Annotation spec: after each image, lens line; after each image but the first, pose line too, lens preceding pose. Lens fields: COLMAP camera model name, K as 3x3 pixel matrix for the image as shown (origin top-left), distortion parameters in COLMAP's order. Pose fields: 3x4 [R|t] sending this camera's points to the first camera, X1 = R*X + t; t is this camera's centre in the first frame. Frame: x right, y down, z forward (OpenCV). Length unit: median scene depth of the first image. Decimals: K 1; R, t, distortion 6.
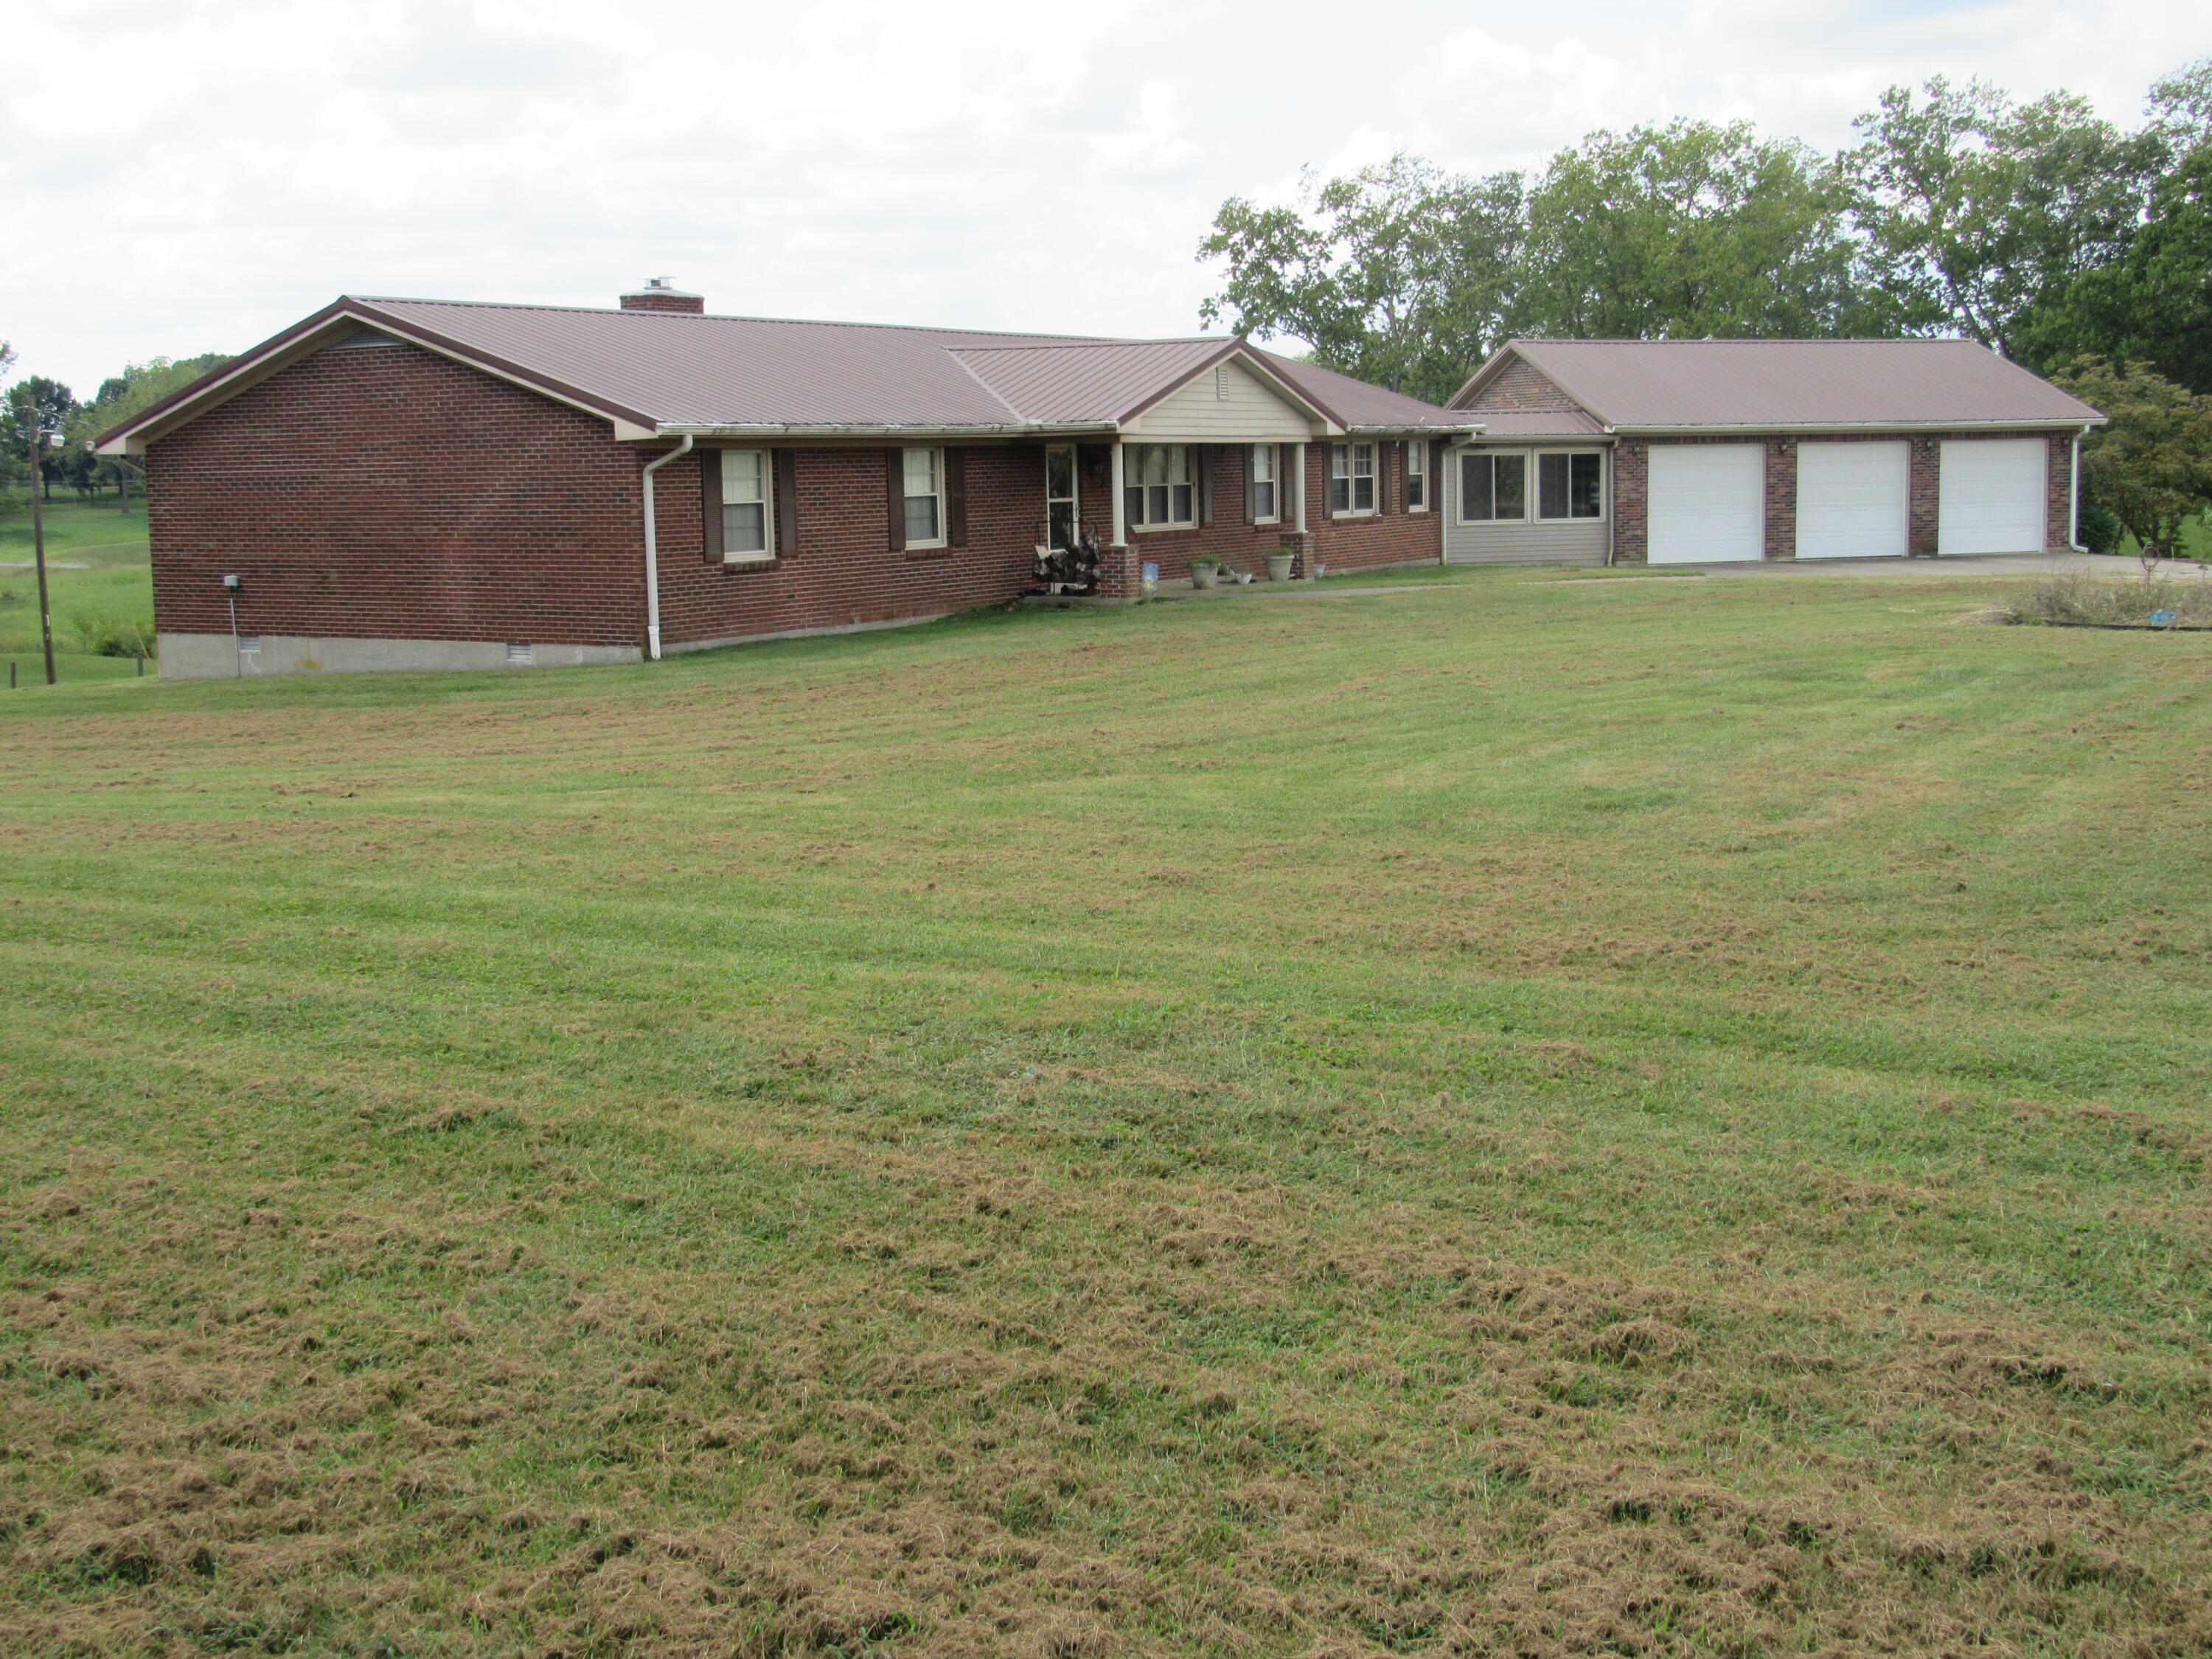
lens RADIAL K [[2448.3, 0, 1108.0], [0, 2448.3, 836.5], [0, 0, 1]] dist [-0.033252, 0.000000]
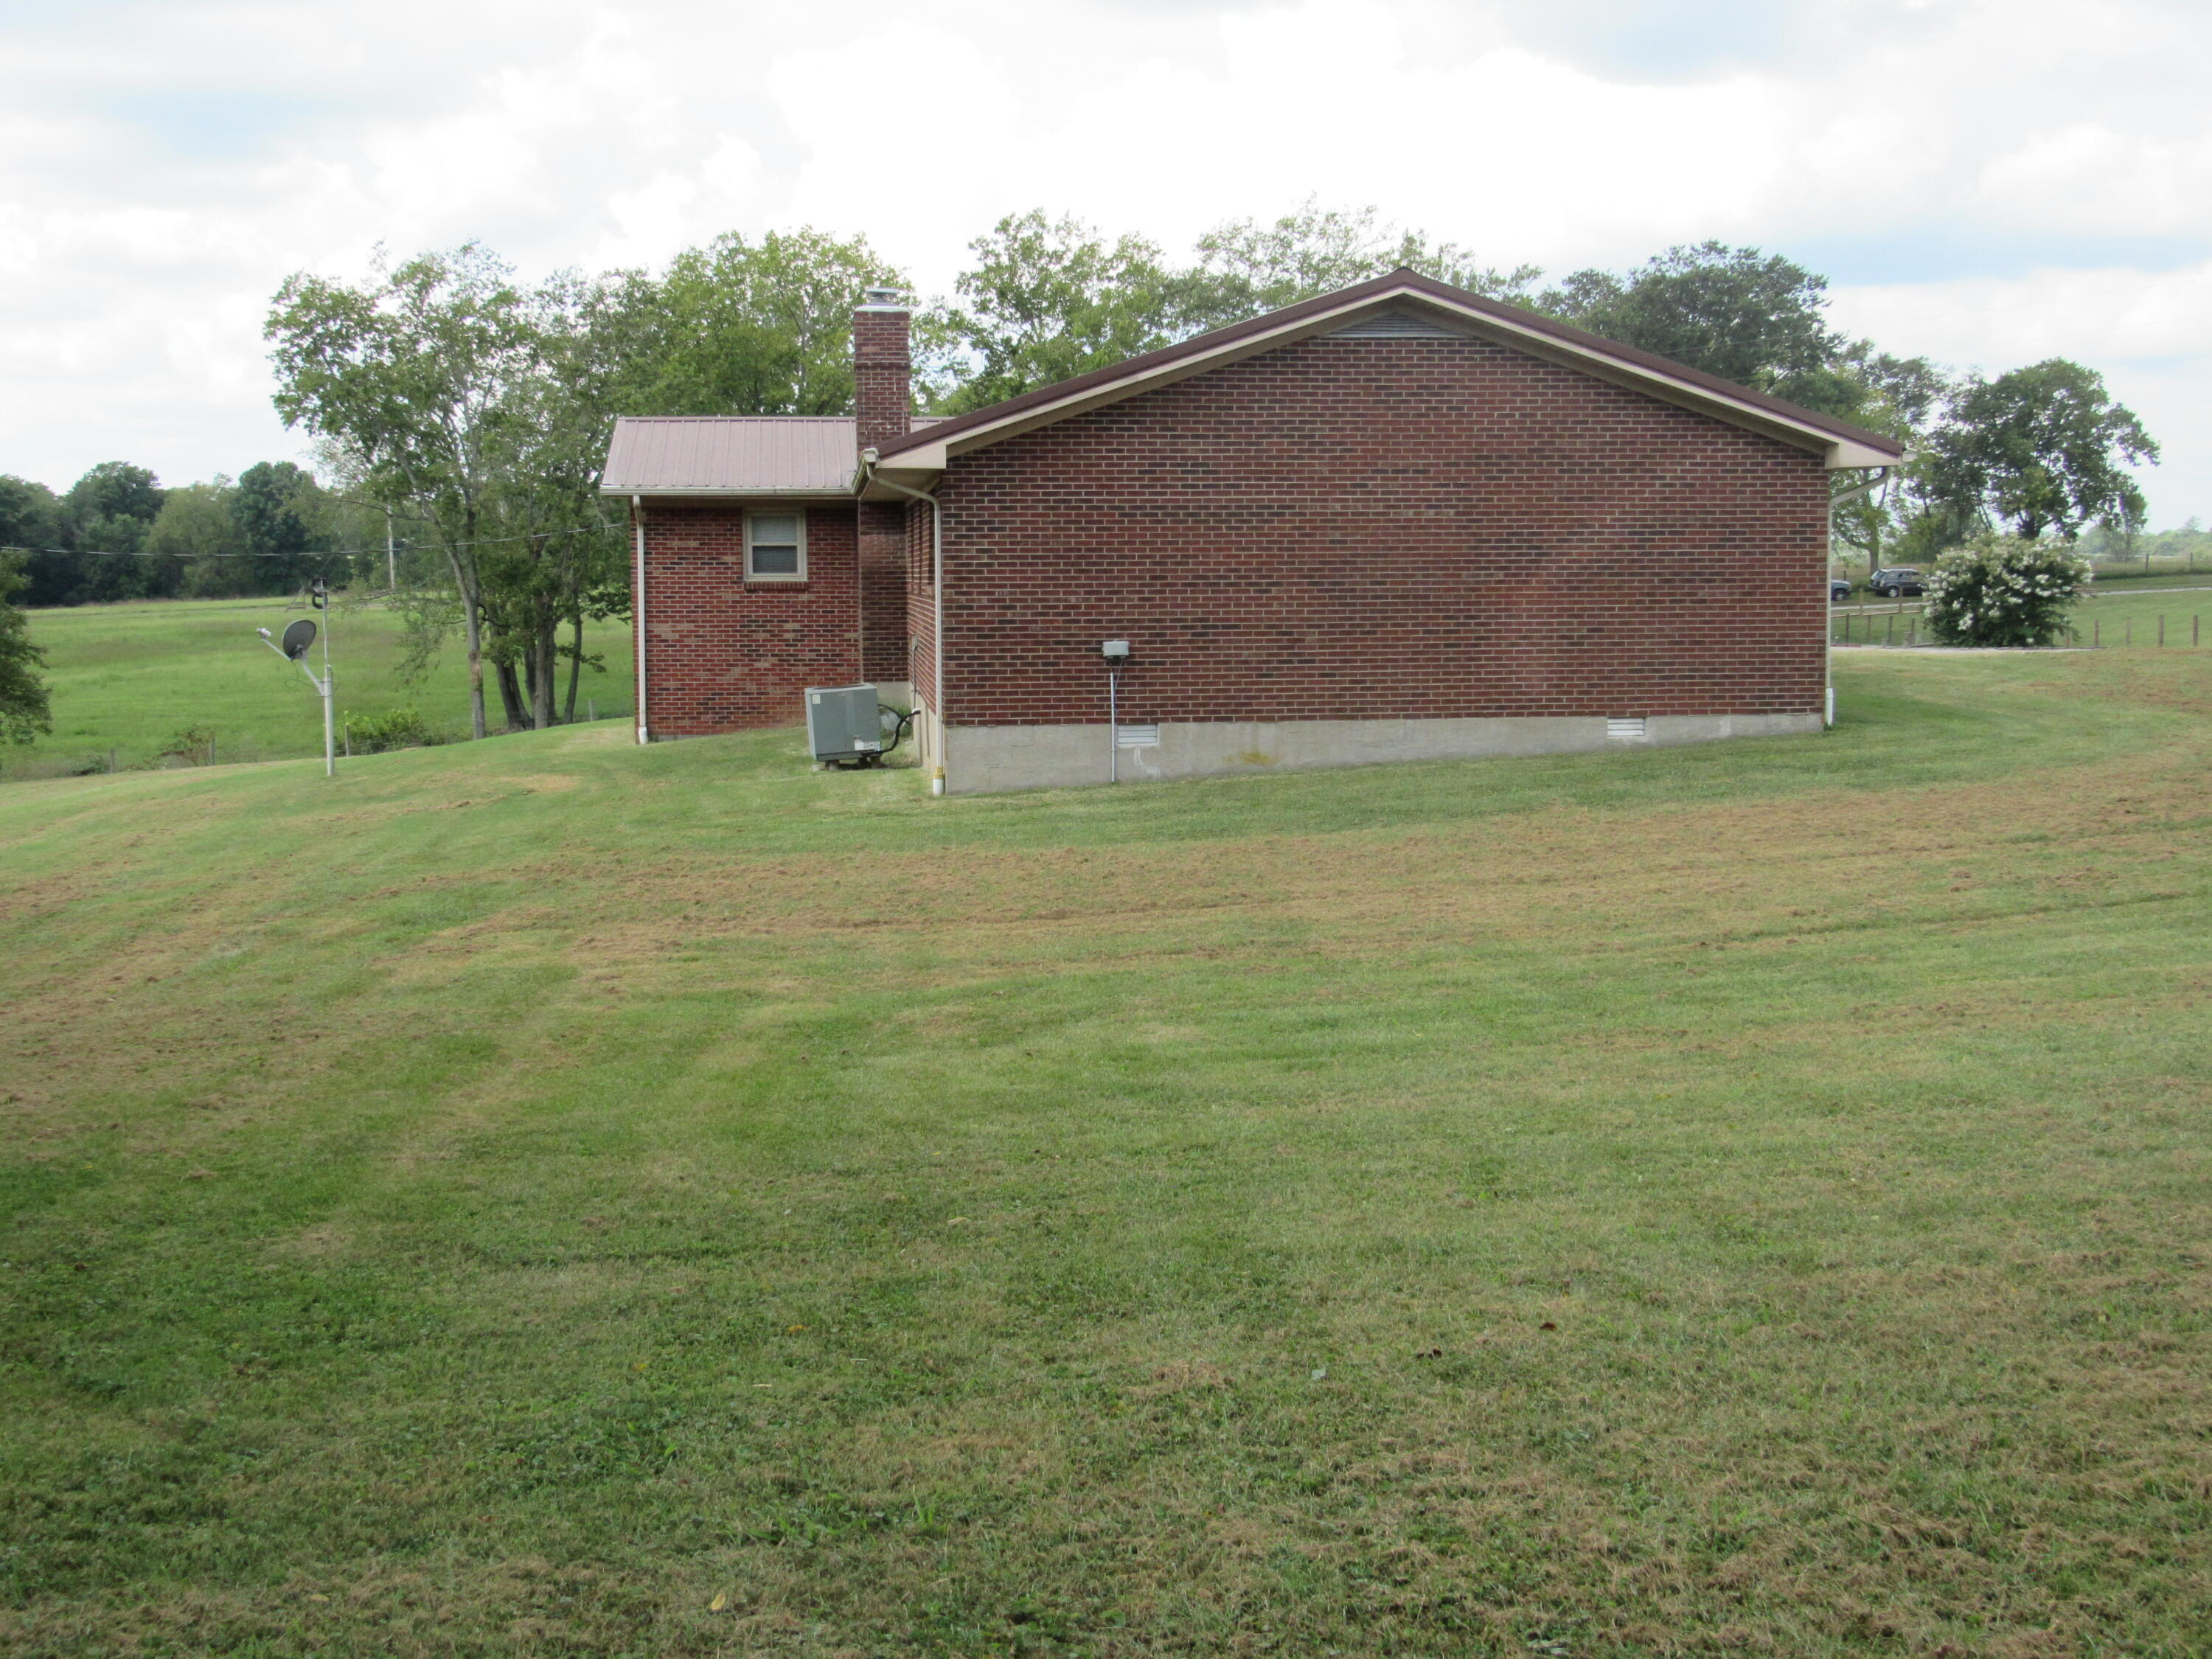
lens RADIAL K [[2448.3, 0, 1106.4], [0, 2448.3, 827.8], [0, 0, 1]] dist [-0.033252, 0.000000]
pose [[0.800037, -0.051461, 0.597739, -0.517330], [0.086535, 0.995794, -0.030091, -0.020058], [-0.593677, 0.075799, 0.801126, 0.277881]]
